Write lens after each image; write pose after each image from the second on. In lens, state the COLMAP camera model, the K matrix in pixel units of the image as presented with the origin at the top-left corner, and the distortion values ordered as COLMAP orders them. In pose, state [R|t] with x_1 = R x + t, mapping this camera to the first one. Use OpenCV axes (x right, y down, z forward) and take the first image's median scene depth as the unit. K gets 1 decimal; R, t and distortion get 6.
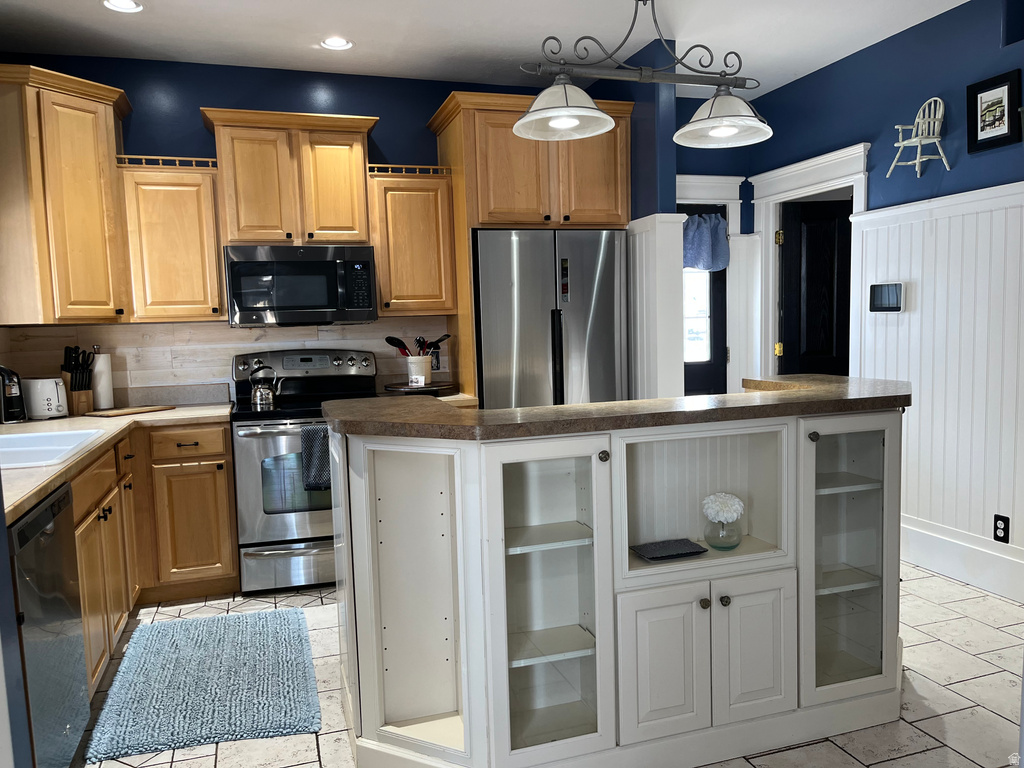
lens RADIAL K [[776.8, 0, 522.1], [0, 776.8, 386.7], [0, 0, 1]] dist [0.046740, -0.072800]
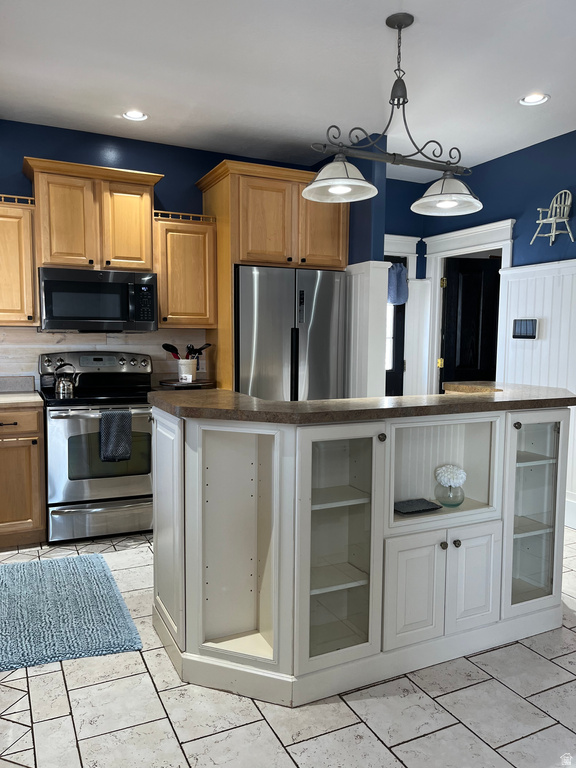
lens RADIAL K [[582.6, 0, 290.2], [0, 582.6, 382.3], [0, 0, 1]] dist [0.046740, -0.072800]
pose [[0.990379, 0.027118, 0.135696, -0.103422], [-0.026139, 0.999618, -0.008995, 0.003727], [-0.135888, 0.005361, 0.990710, 0.007434]]
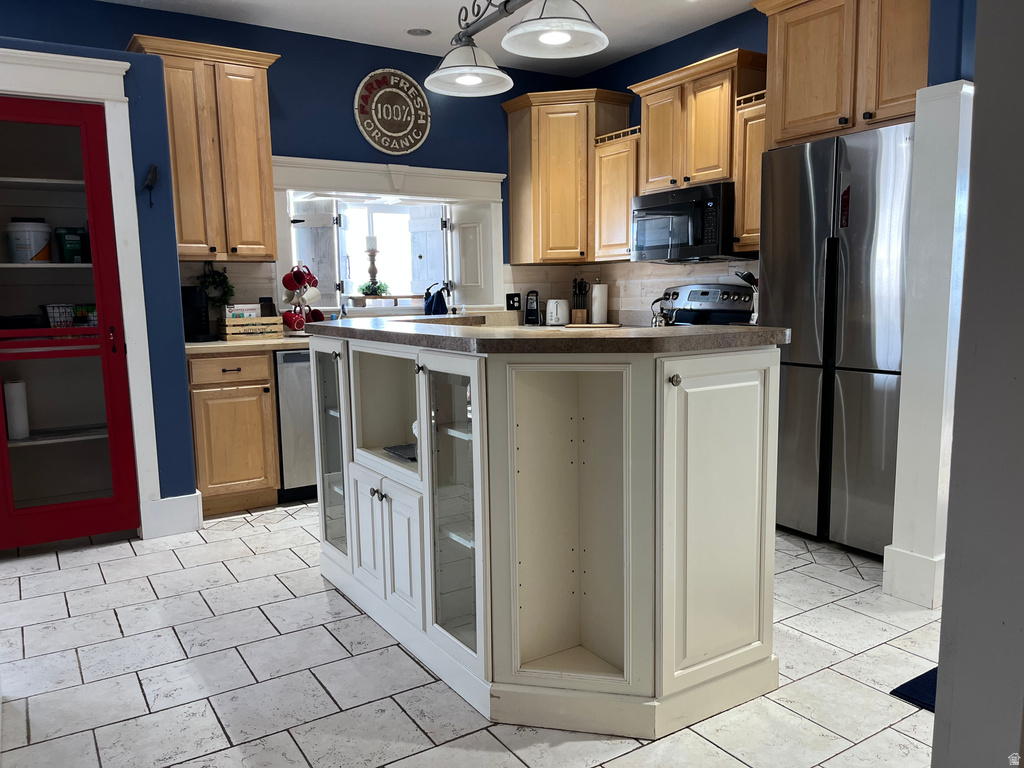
lens RADIAL K [[776.8, 0, 501.6], [0, 776.8, 389.6], [0, 0, 1]] dist [0.046740, -0.072800]
pose [[0.242896, 0.147659, -0.958748, 0.795844], [-0.069996, 0.988439, 0.134498, -0.031224], [0.967524, 0.034439, 0.250423, 0.499379]]
